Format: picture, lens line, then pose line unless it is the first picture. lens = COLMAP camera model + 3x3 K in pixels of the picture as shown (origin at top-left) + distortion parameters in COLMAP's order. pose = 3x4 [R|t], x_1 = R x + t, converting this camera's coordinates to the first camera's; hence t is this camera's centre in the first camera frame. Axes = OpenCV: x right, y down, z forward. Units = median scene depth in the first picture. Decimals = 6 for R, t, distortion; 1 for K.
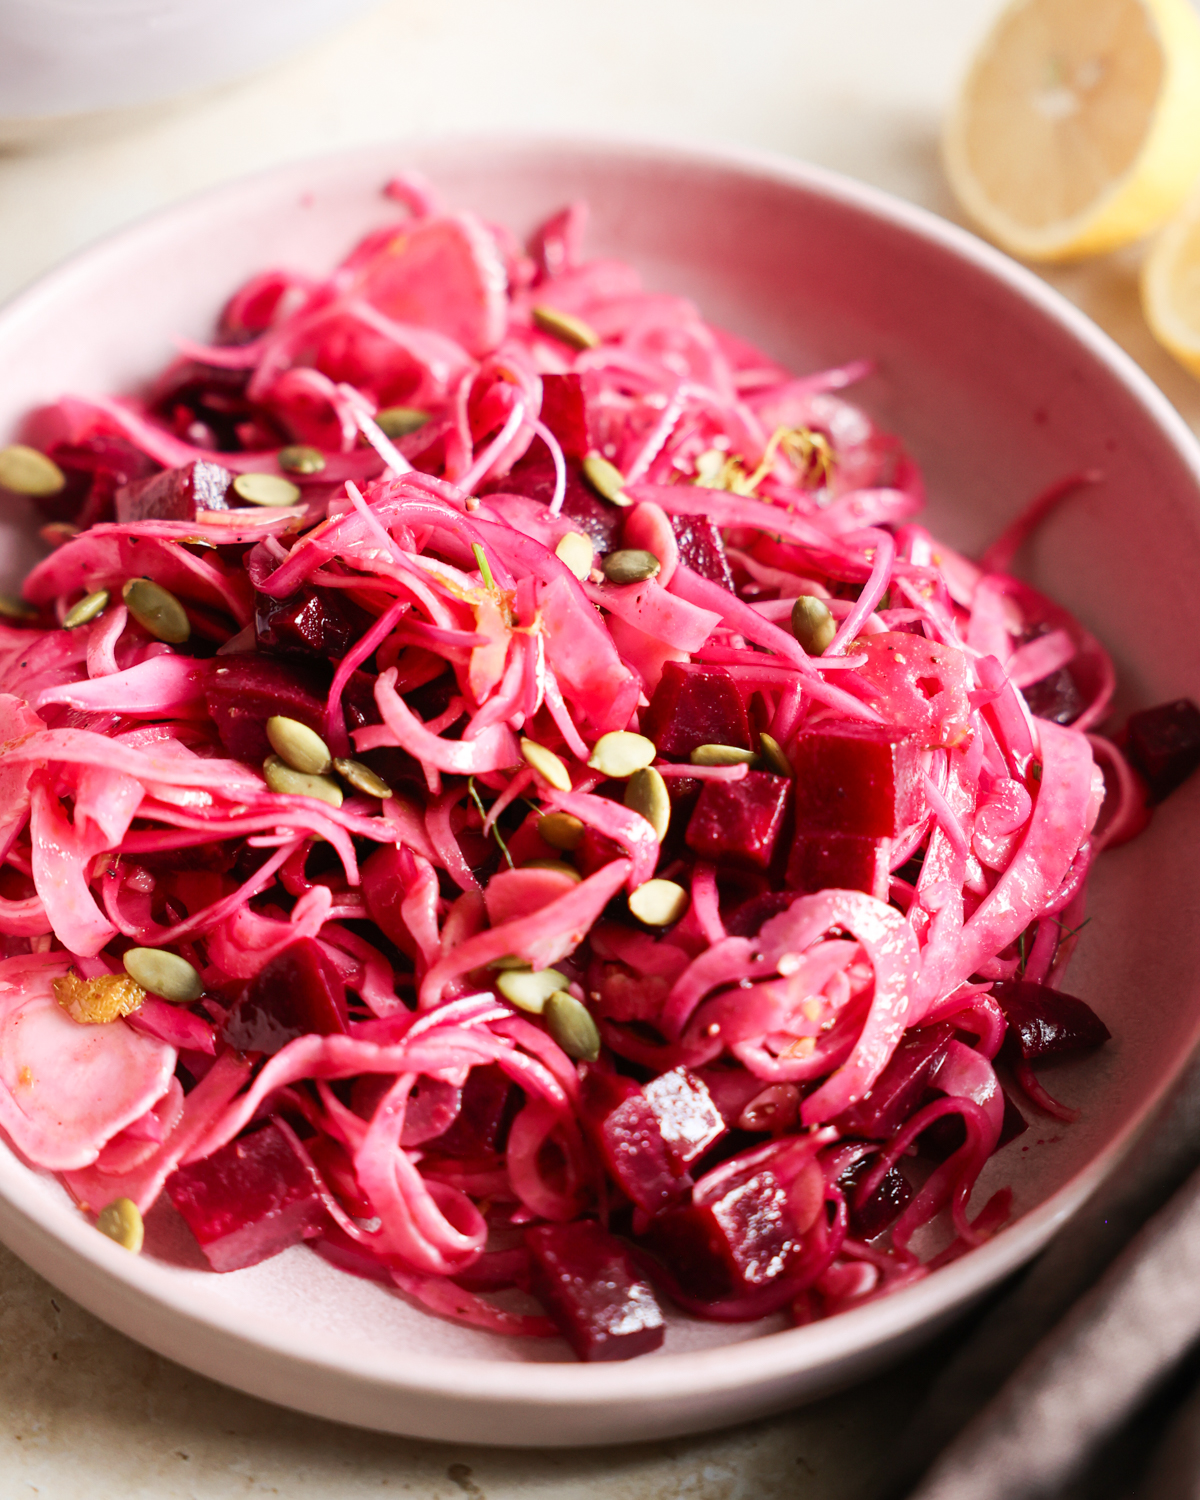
lens RADIAL K [[3685.7, 0, 593.6], [0, 3685.7, 826.4], [0, 0, 1]] dist [0.325971, 0.010829]
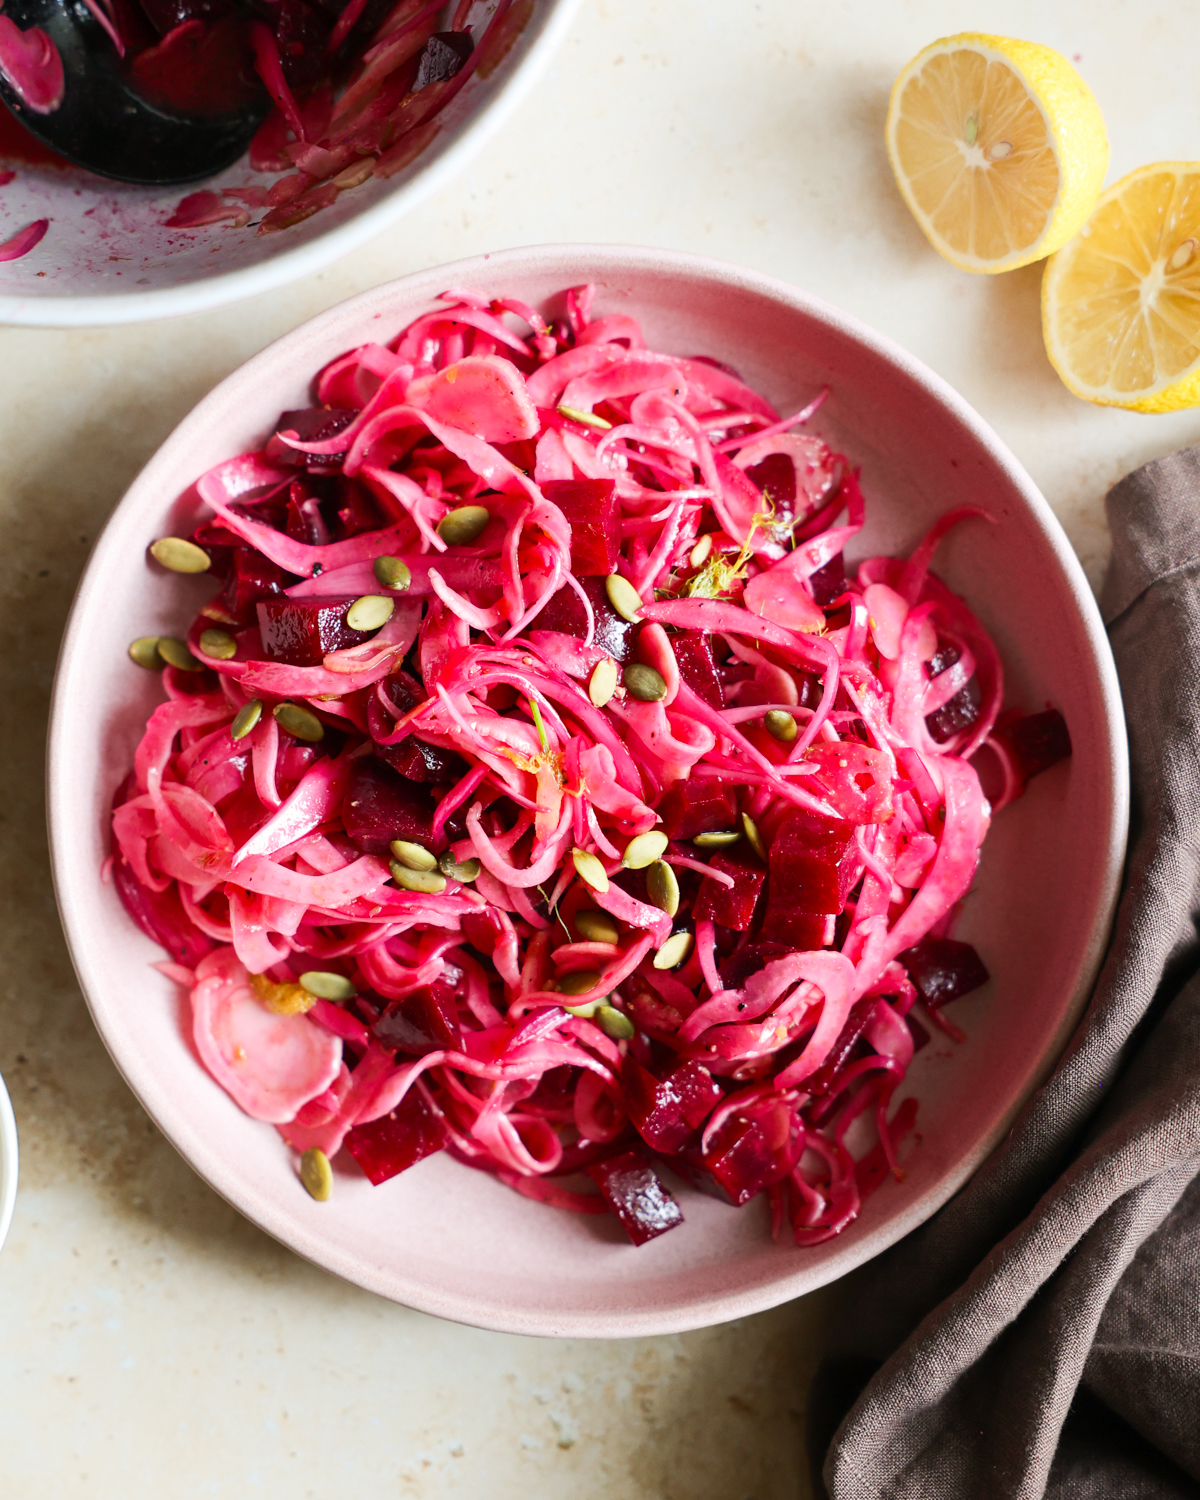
lens RADIAL K [[3776.8, 0, 600.0], [0, 3776.8, 750.0], [0, 0, 1]] dist [0.402607, -0.888660]
pose [[0.999360, -0.035765, 0.000192, -0.008040], [0.030174, 0.845990, 0.532344, -0.814758], [-0.019202, -0.531998, 0.846528, -0.193418]]
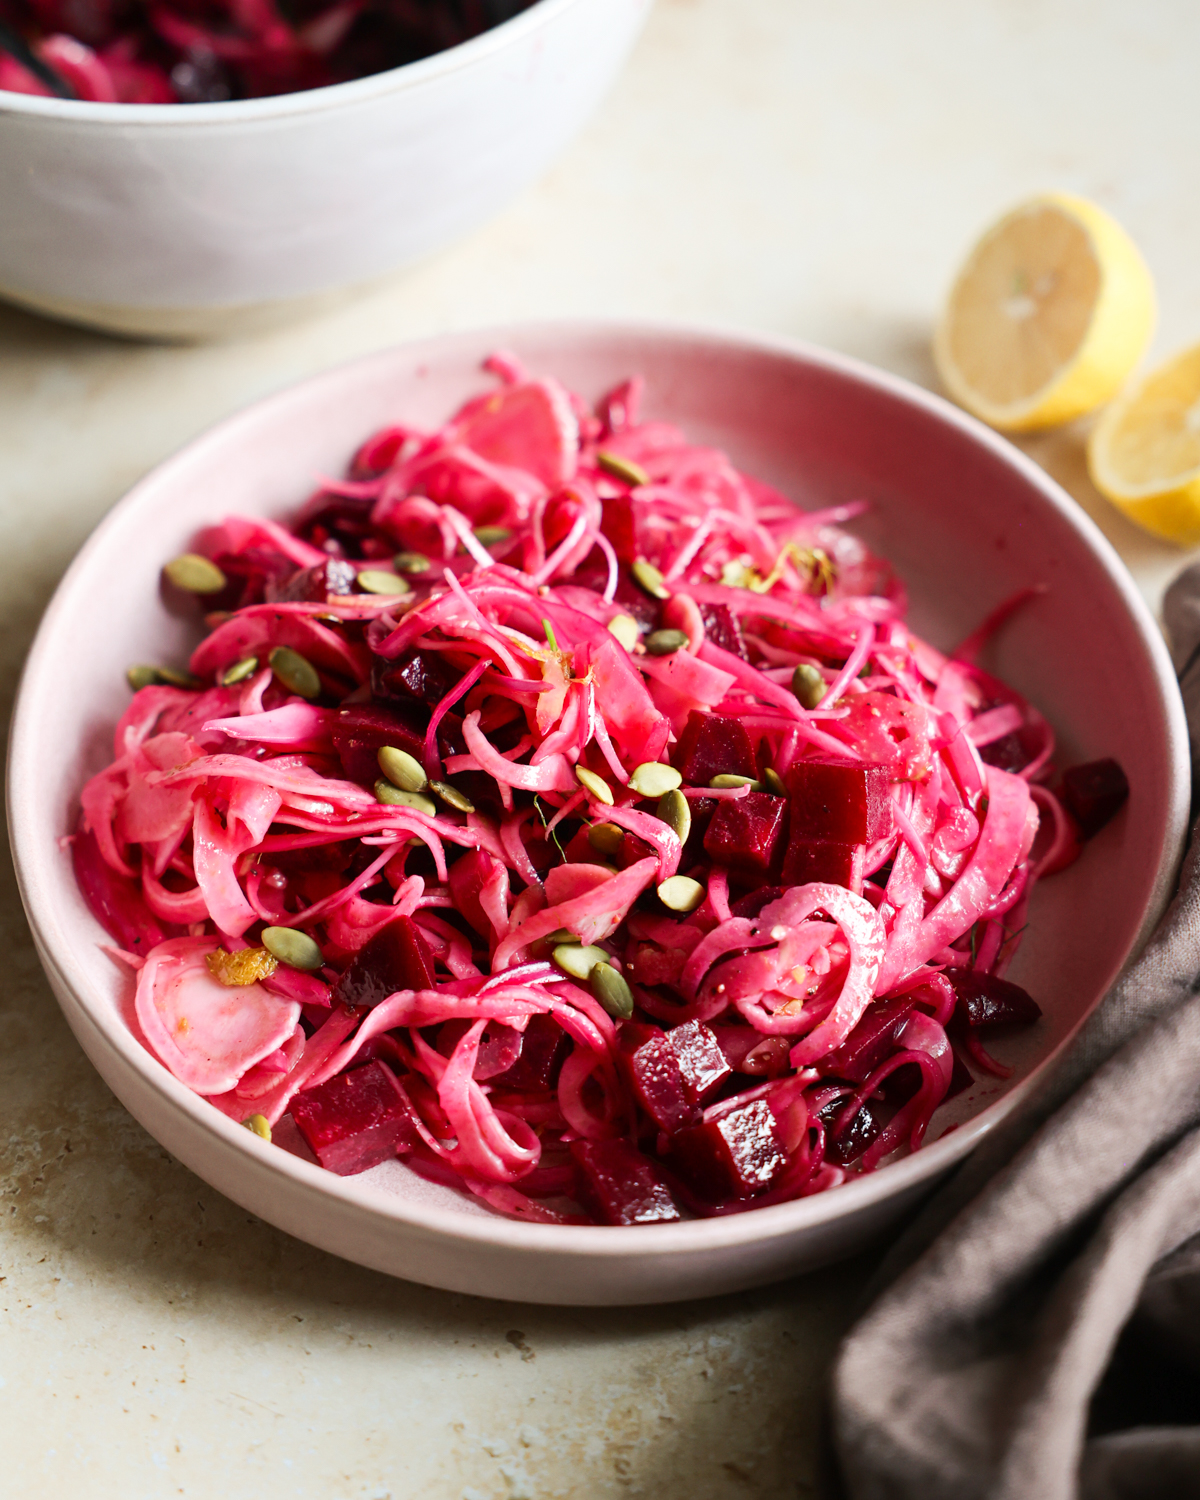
lens RADIAL K [[3776.8, 0, 600.0], [0, 3776.8, 750.0], [0, 0, 1]] dist [0.402607, -0.888660]
pose [[0.999299, 0.013545, -0.034892, 0.034149], [-0.017479, 0.993210, -0.115013, 0.120539], [0.033097, 0.115542, 0.992751, -0.298118]]
